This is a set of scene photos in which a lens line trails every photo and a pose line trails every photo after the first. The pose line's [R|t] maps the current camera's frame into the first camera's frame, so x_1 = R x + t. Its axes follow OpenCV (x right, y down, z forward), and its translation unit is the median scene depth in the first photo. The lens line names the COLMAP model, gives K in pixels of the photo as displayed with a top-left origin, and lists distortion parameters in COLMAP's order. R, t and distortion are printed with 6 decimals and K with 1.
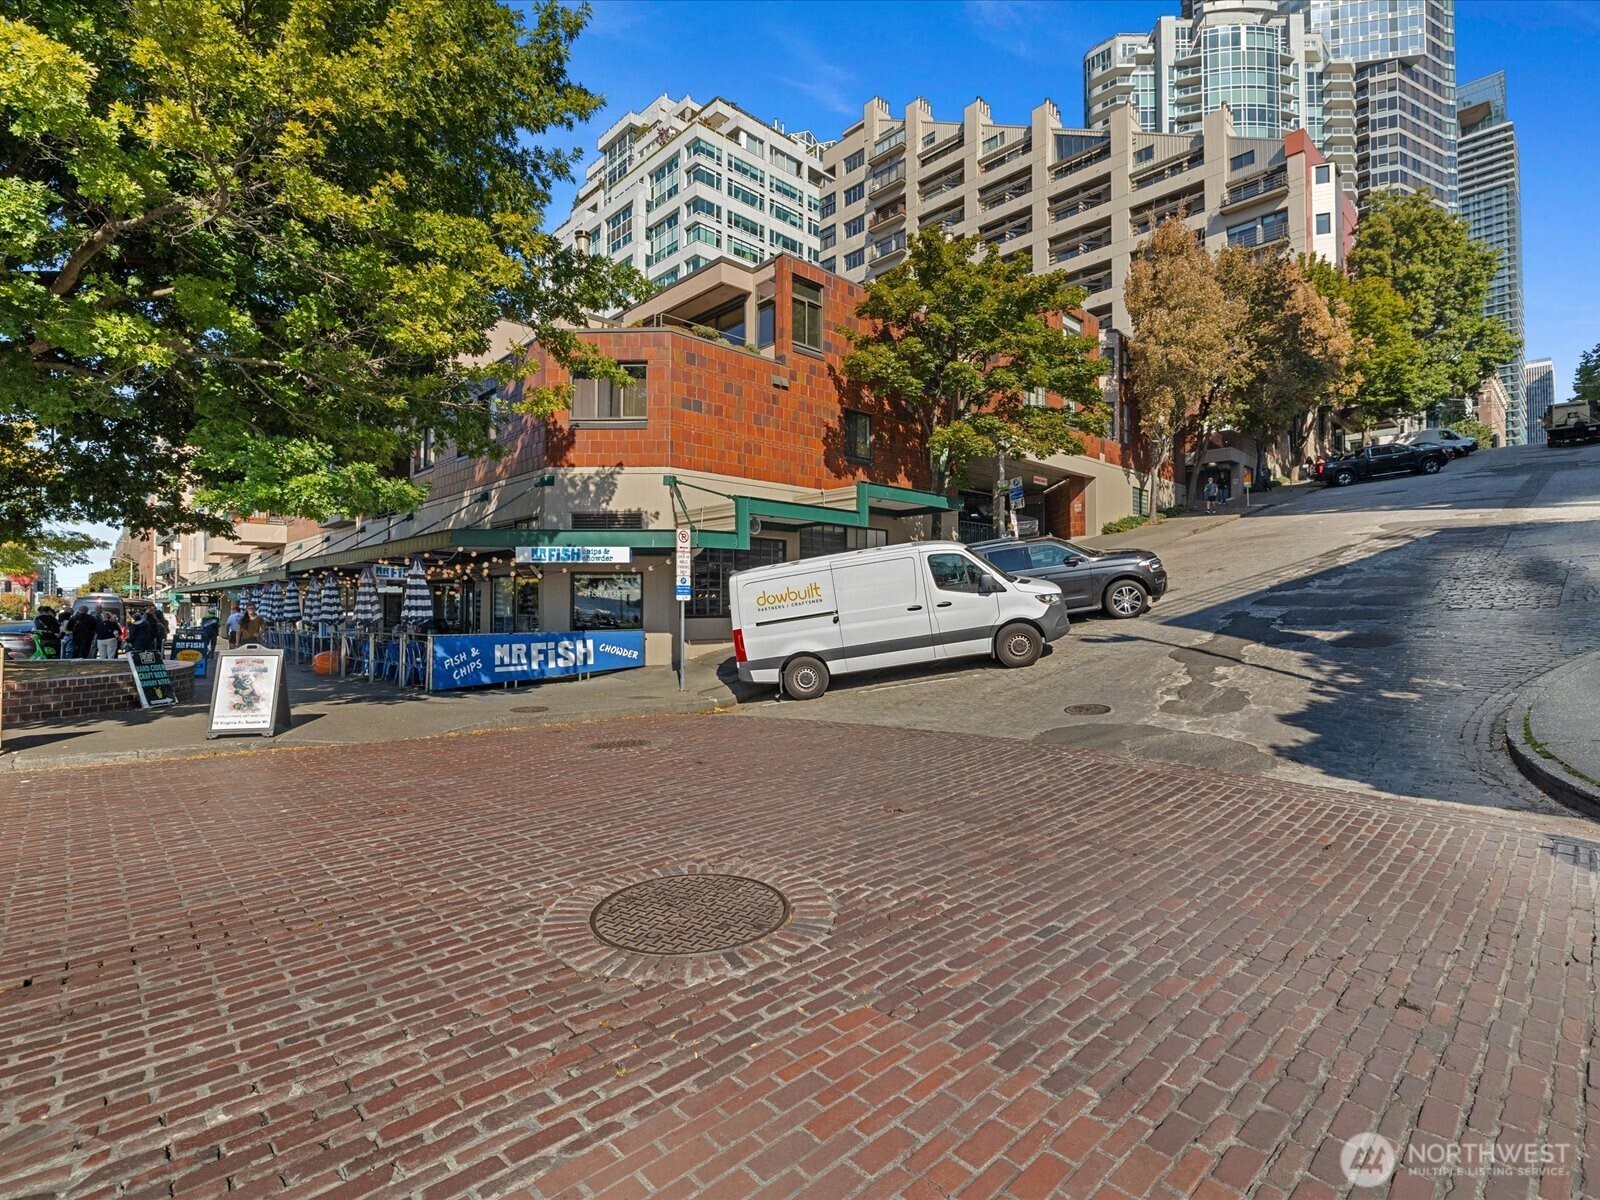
lens RADIAL K [[769.6, 0, 802.4], [0, 769.6, 584.6], [0, 0, 1]] dist [-0.001202, 0.000412]
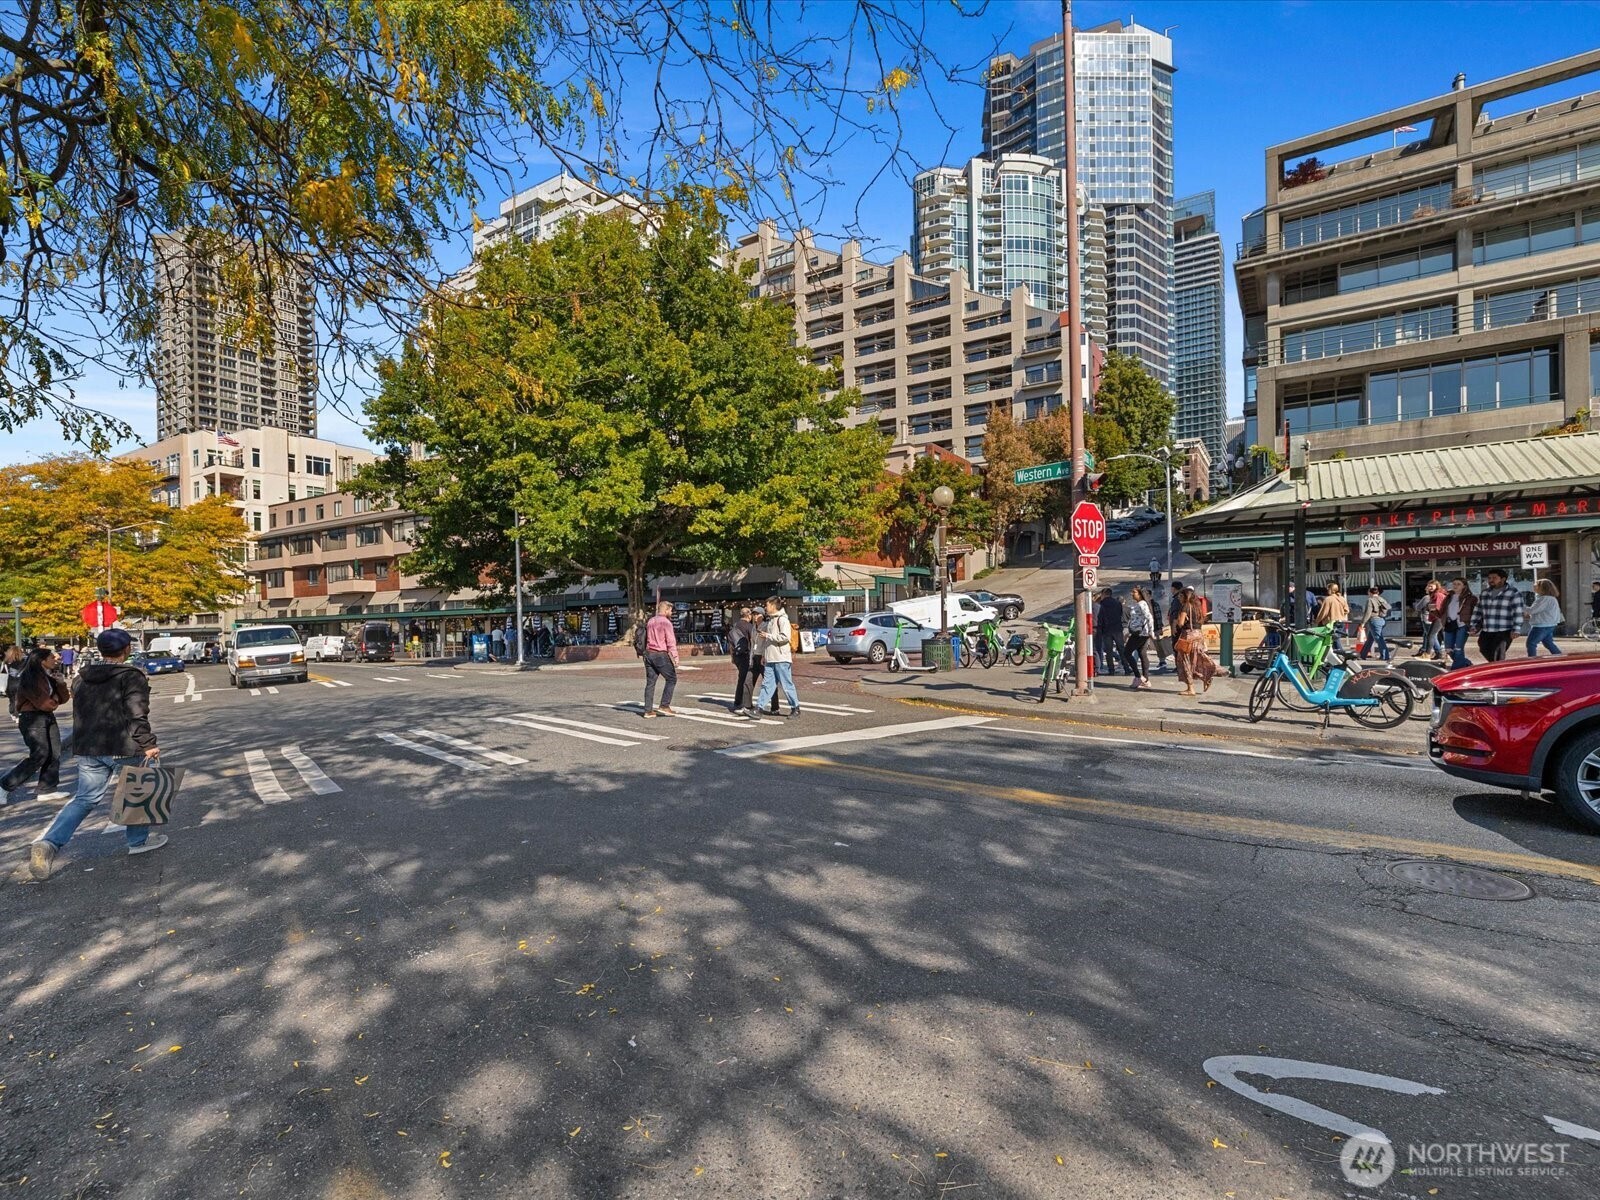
lens RADIAL K [[777.4, 0, 793.3], [0, 777.4, 628.6], [0, 0, 1]] dist [-0.000573, -0.000049]
pose [[0.973024, -0.019523, 0.229876, -0.136067], [0.012439, 0.999403, 0.032224, -0.003319], [-0.230368, -0.028496, 0.972686, -0.212851]]
